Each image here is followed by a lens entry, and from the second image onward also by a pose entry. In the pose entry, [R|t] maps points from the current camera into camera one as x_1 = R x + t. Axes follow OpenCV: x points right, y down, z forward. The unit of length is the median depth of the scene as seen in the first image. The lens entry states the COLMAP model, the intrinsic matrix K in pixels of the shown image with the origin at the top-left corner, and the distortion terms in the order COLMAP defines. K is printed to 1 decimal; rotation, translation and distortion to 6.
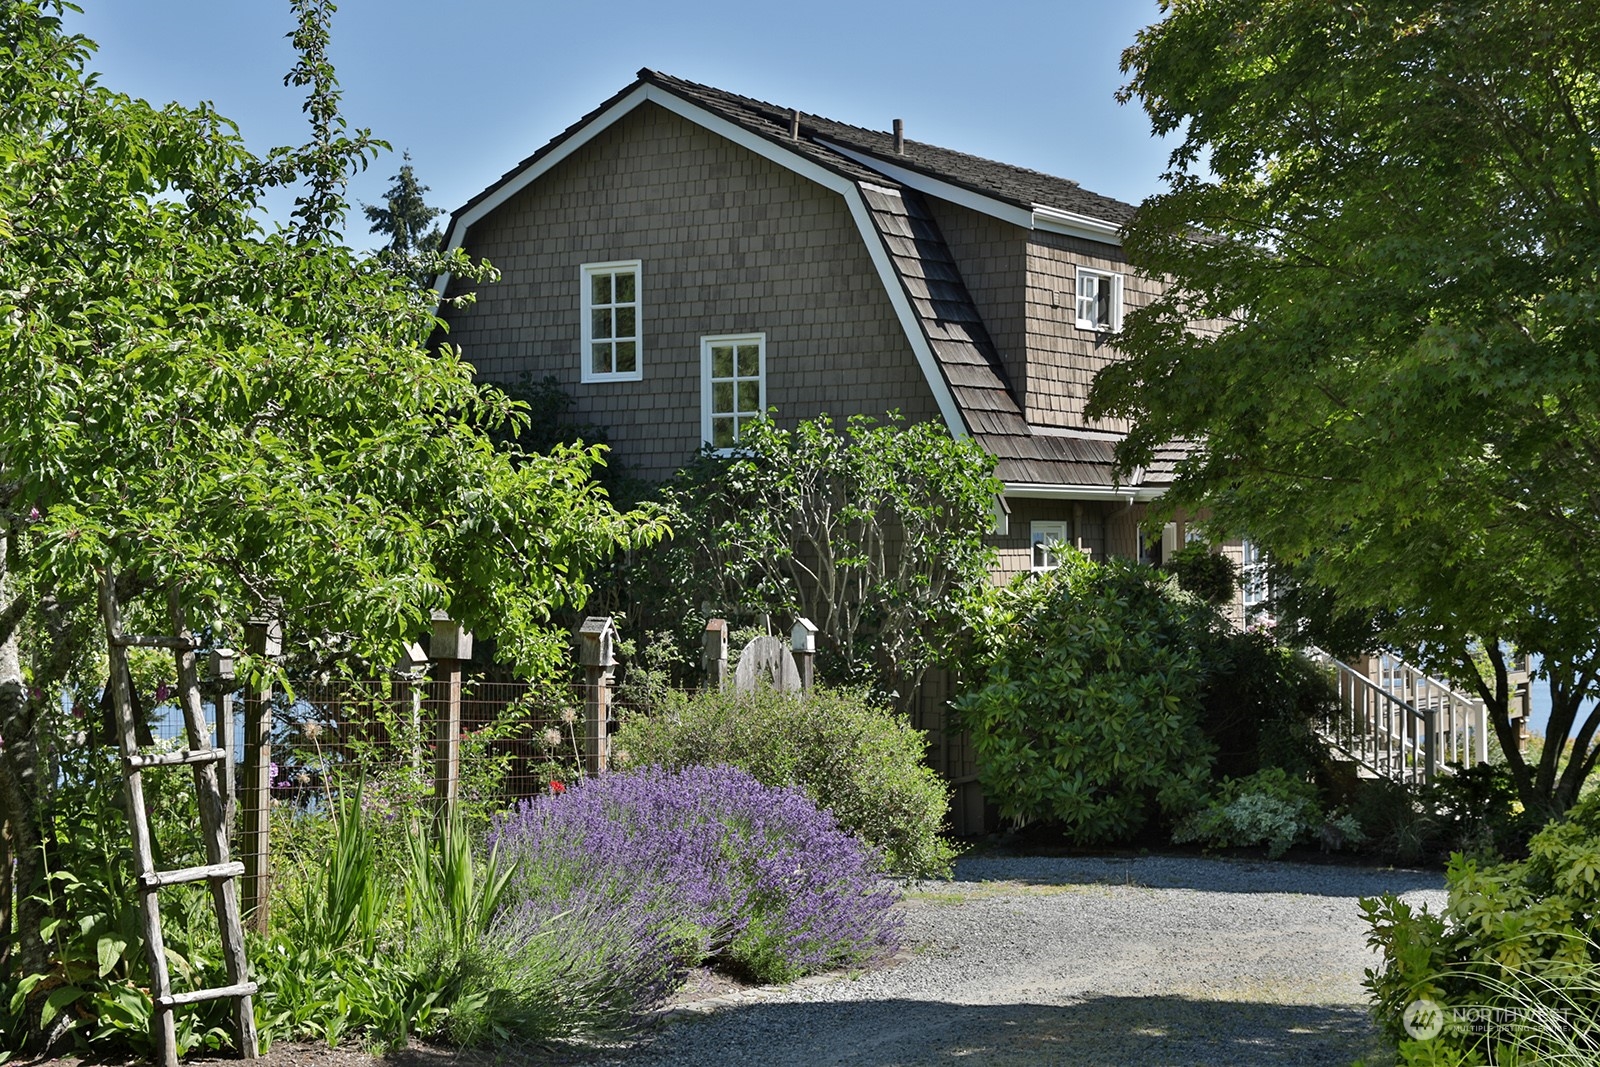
lens RADIAL K [[2494.0, 0, 797.0], [0, 2494.0, 534.4], [0, 0, 1]] dist [0.157146, 0.000000]
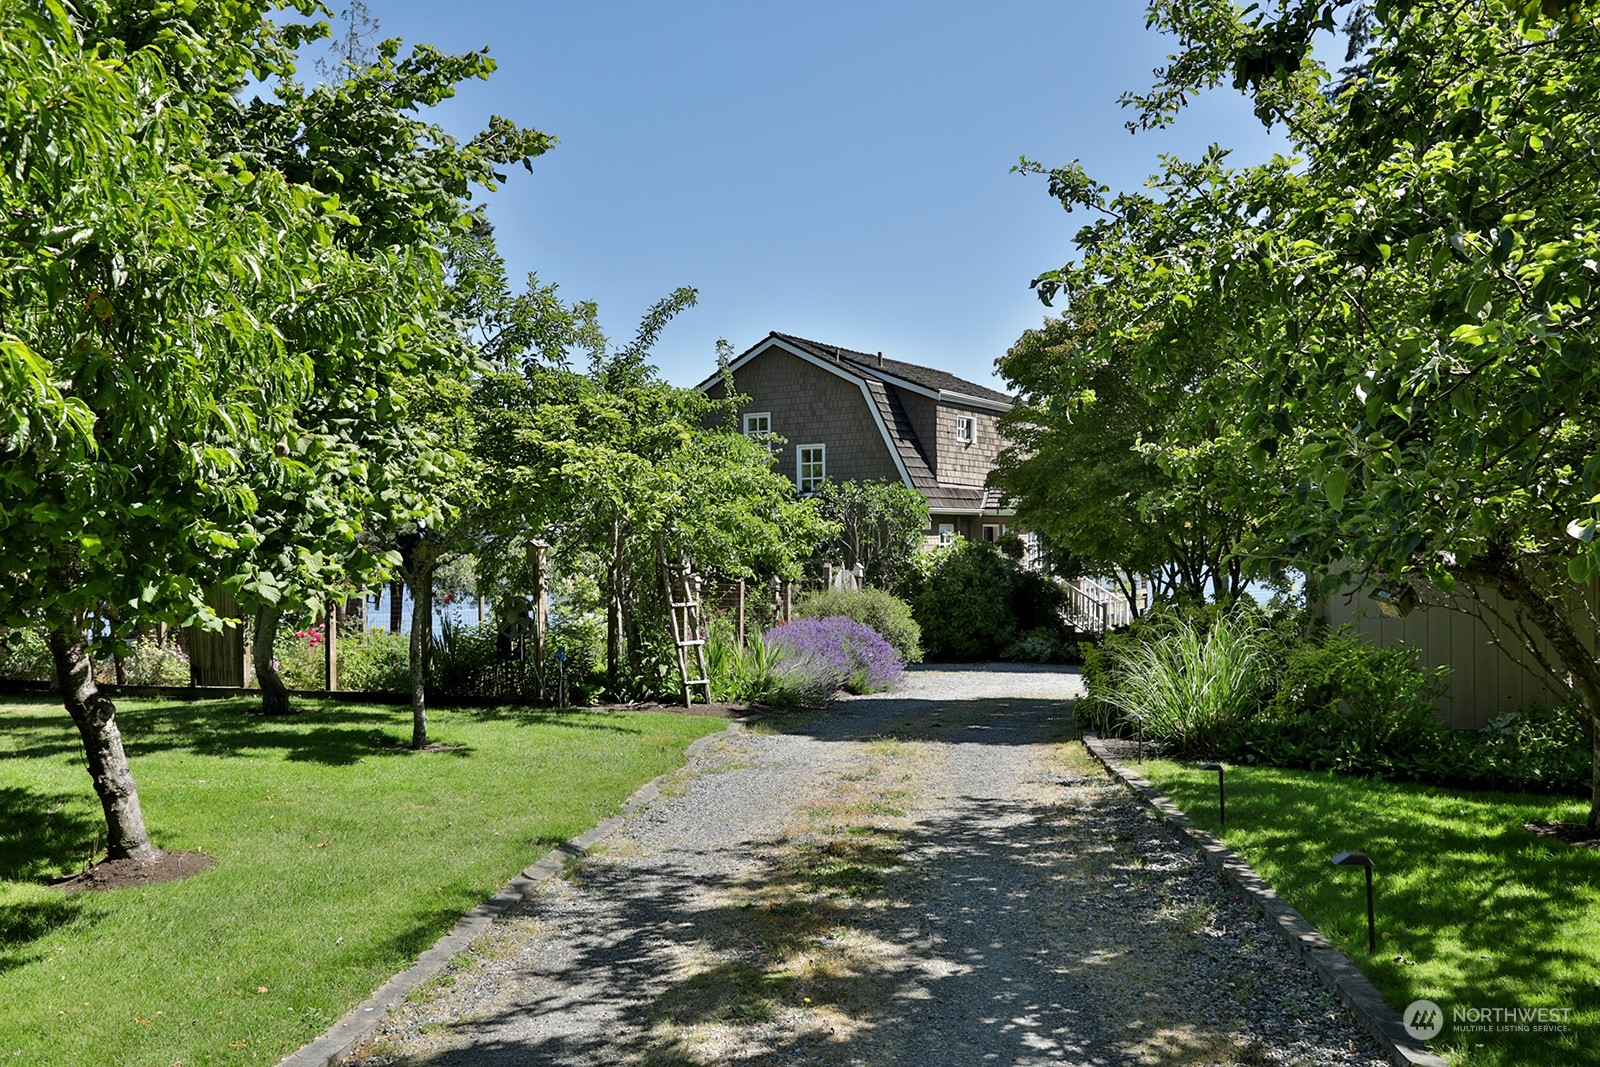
lens RADIAL K [[1289.2, 0, 803.2], [0, 1289.2, 539.7], [0, 0, 1]] dist [-0.064382, 0.044492]
pose [[0.999927, -0.001709, 0.011944, -0.050393], [0.001620, 0.999971, 0.007484, 0.000196], [-0.011956, -0.007464, 0.999901, -0.217520]]
